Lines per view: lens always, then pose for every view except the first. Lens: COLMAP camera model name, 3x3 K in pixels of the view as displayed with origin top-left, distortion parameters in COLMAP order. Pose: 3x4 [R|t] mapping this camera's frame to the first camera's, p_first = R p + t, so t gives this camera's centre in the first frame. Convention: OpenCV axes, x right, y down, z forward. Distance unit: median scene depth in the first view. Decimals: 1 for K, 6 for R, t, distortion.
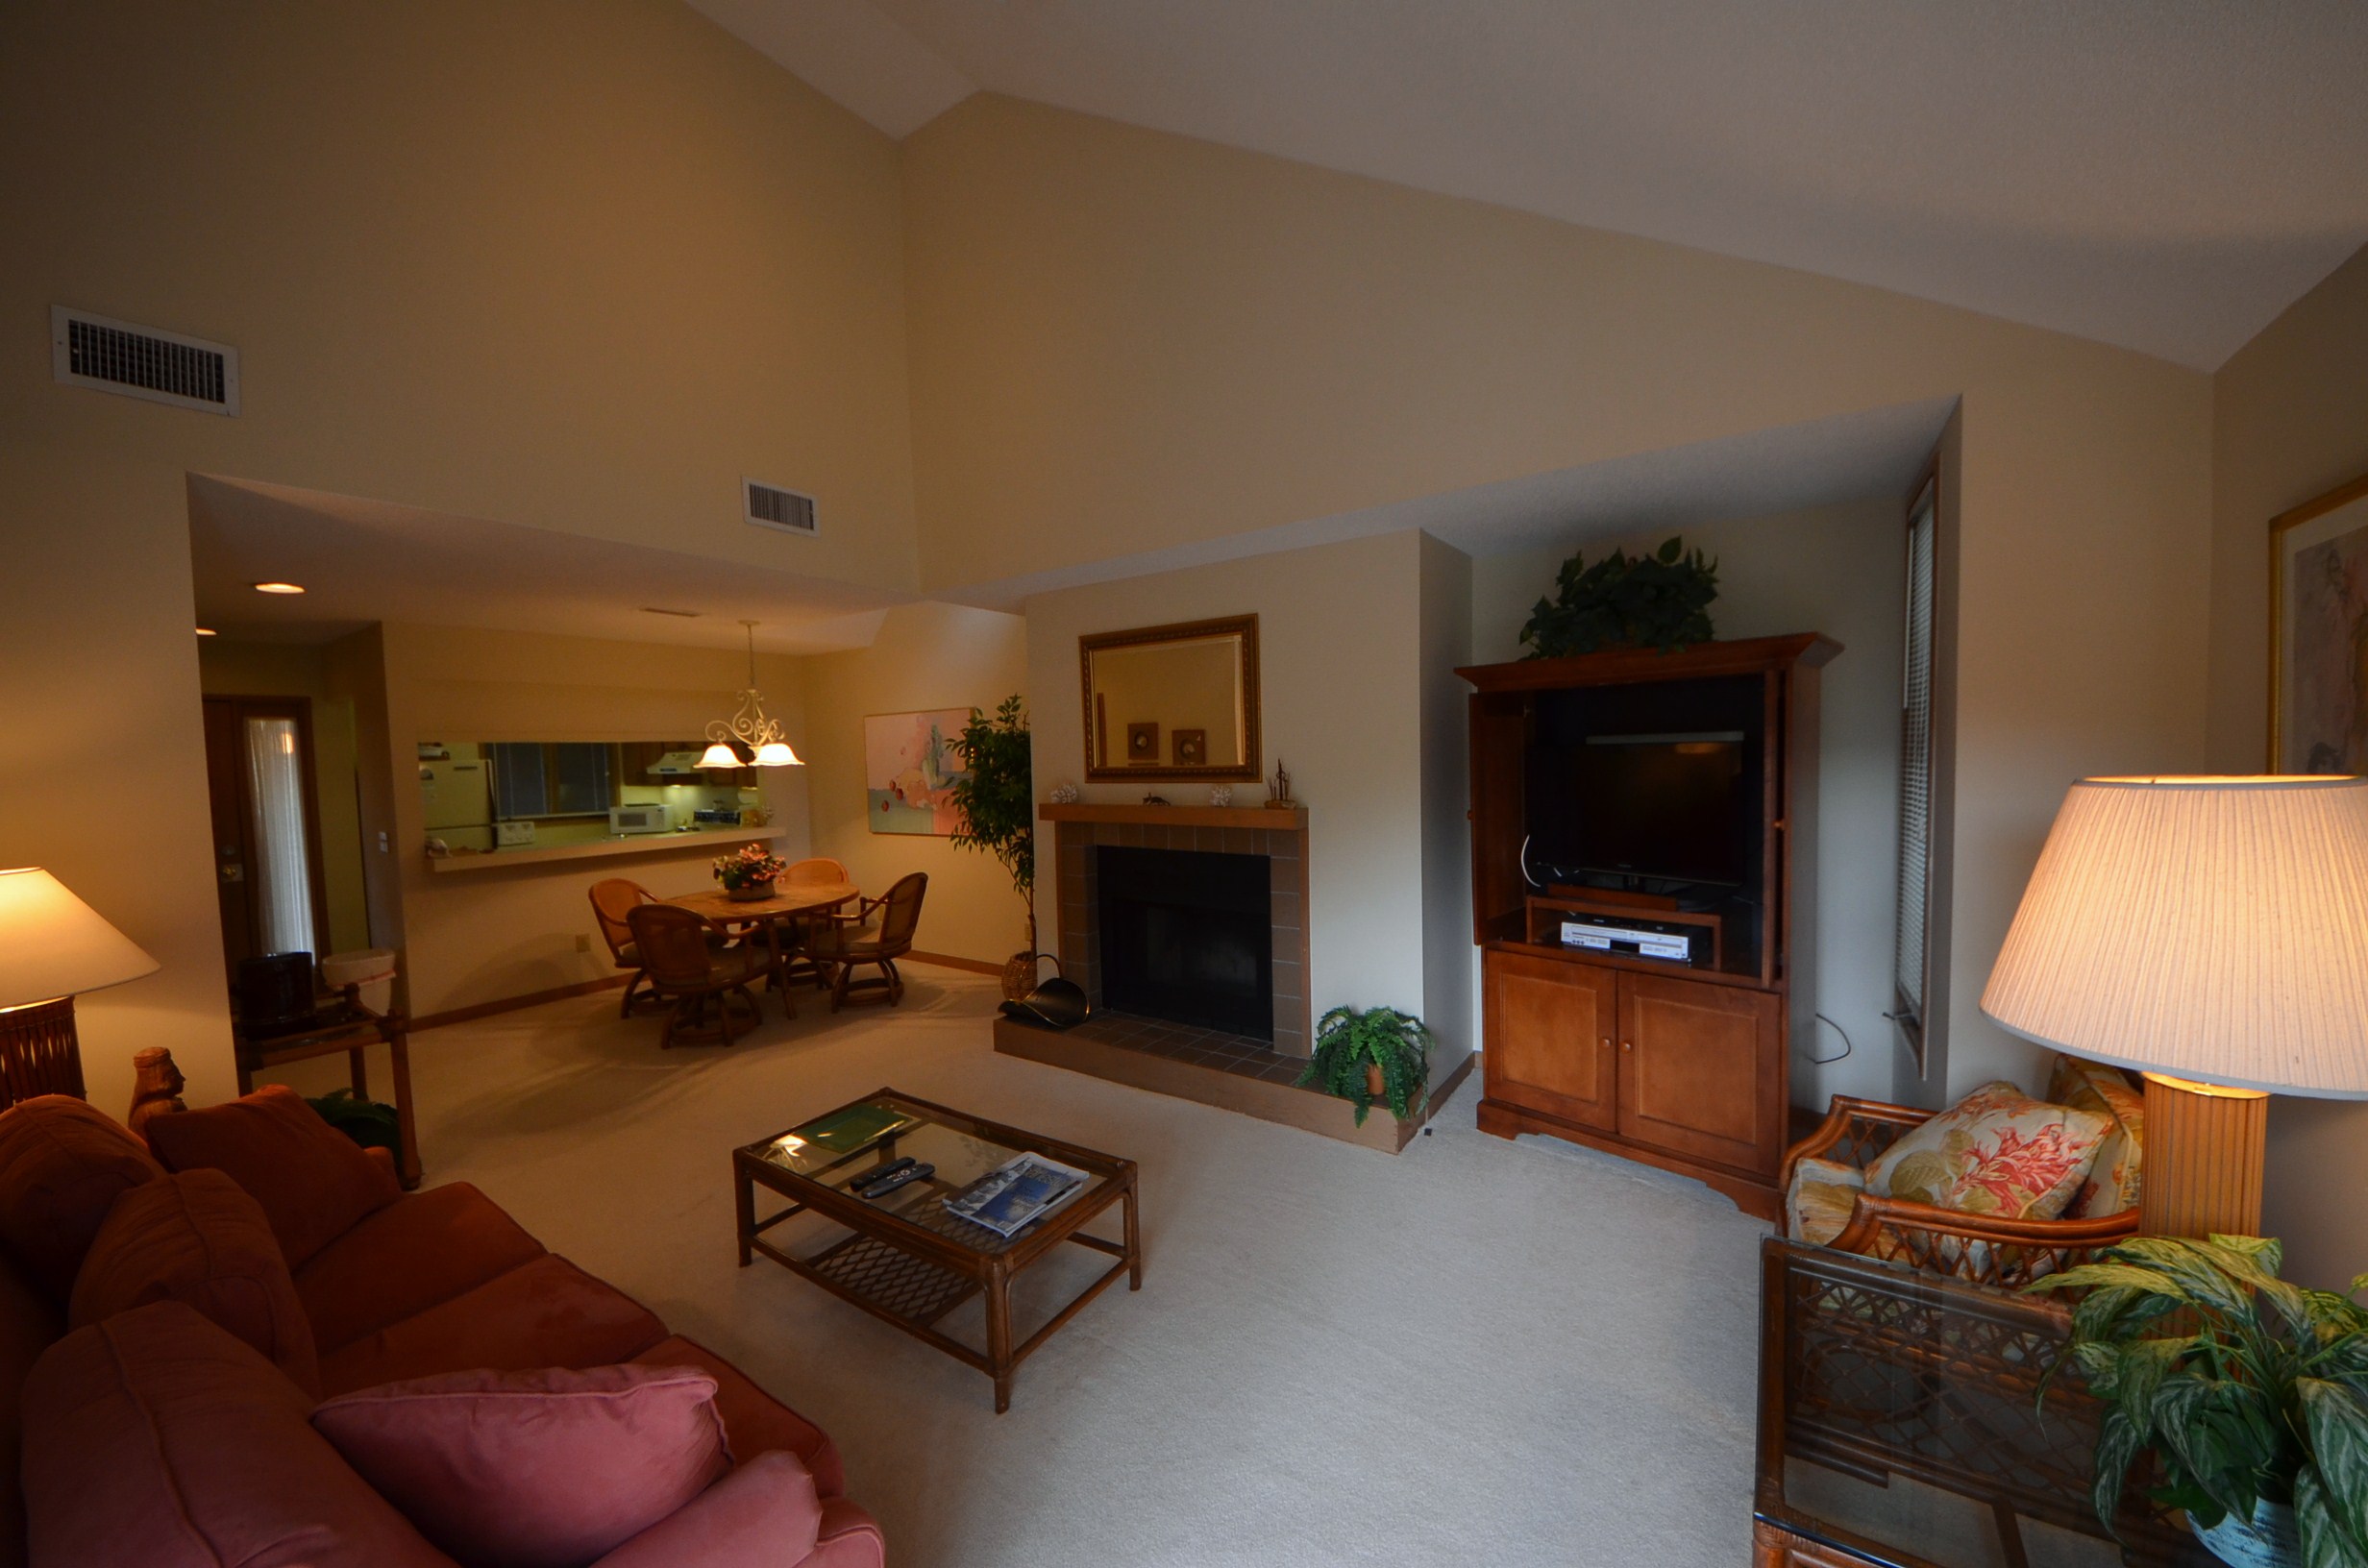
lens RADIAL K [[808.8, 0, 1212.4], [0, 808.8, 787.6], [0, 0, 1]] dist [-0.000104, -0.000192]
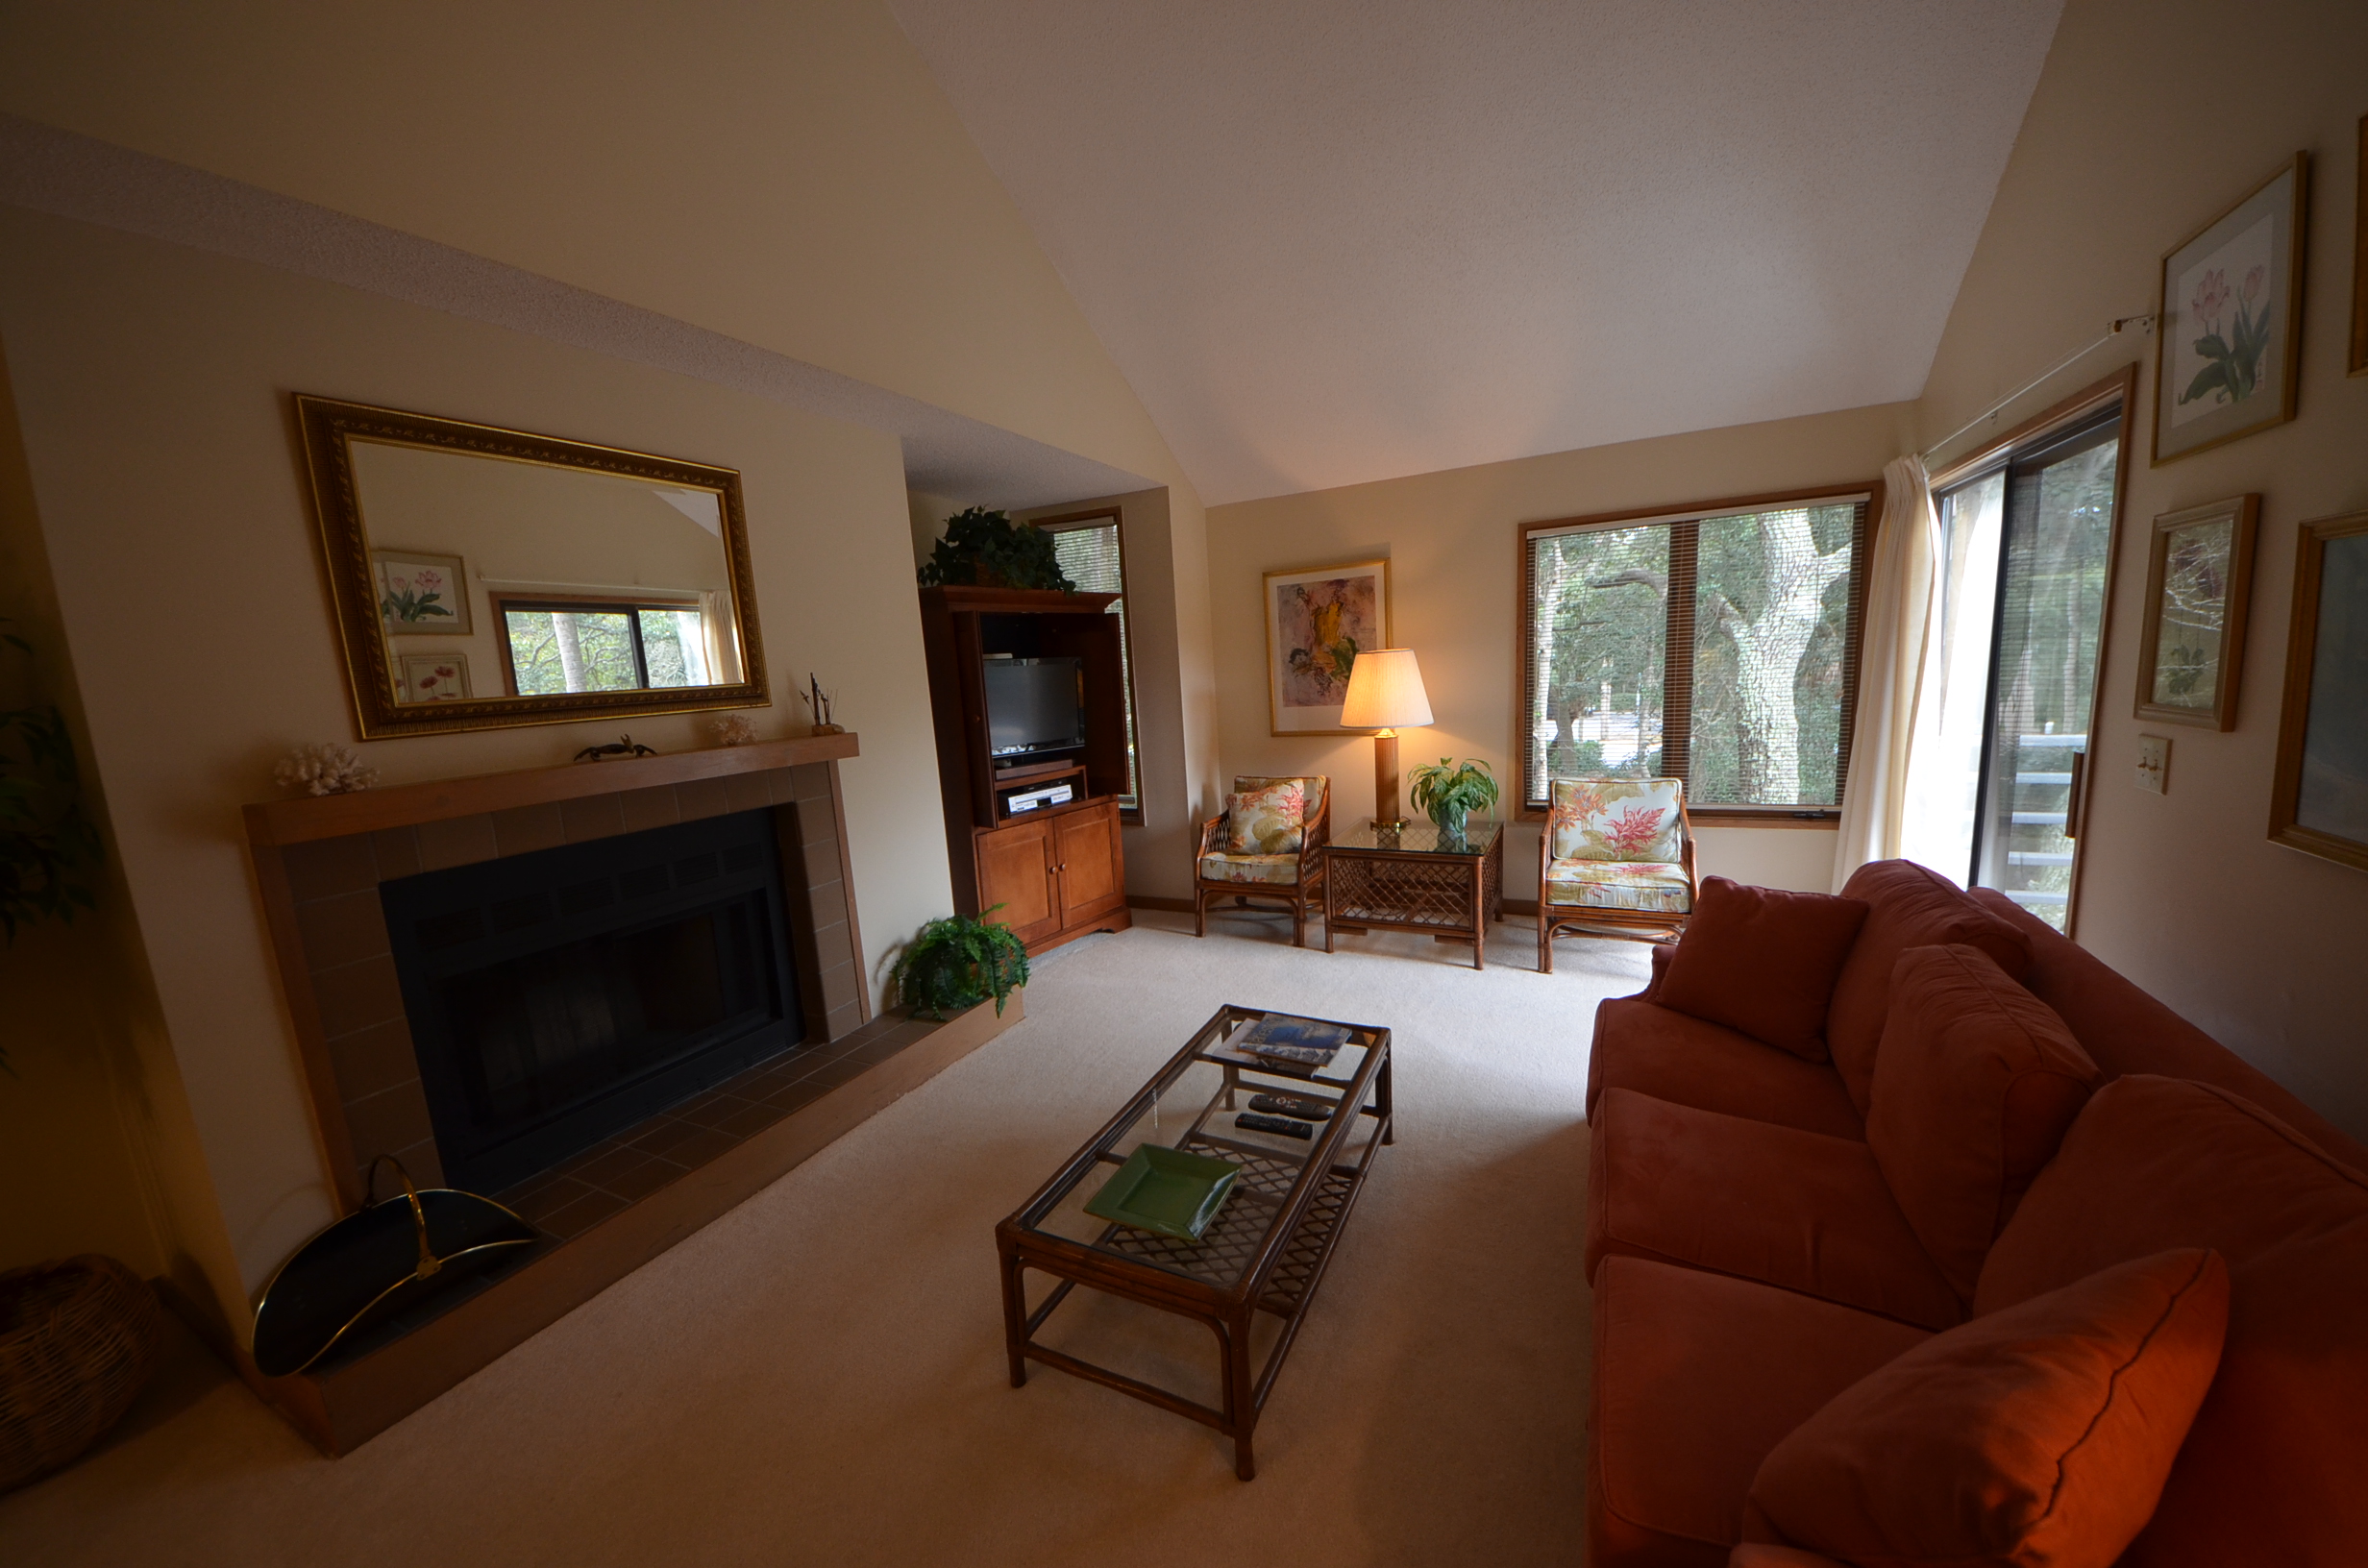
lens RADIAL K [[808.8, 0, 1212.4], [0, 808.8, 787.6], [0, 0, 1]] dist [-0.000104, -0.000192]
pose [[-0.112074, -0.130217, 0.985131, -0.596498], [0.097967, 0.985099, 0.141358, 0.001354], [-0.988859, 0.112353, -0.097647, 0.556899]]
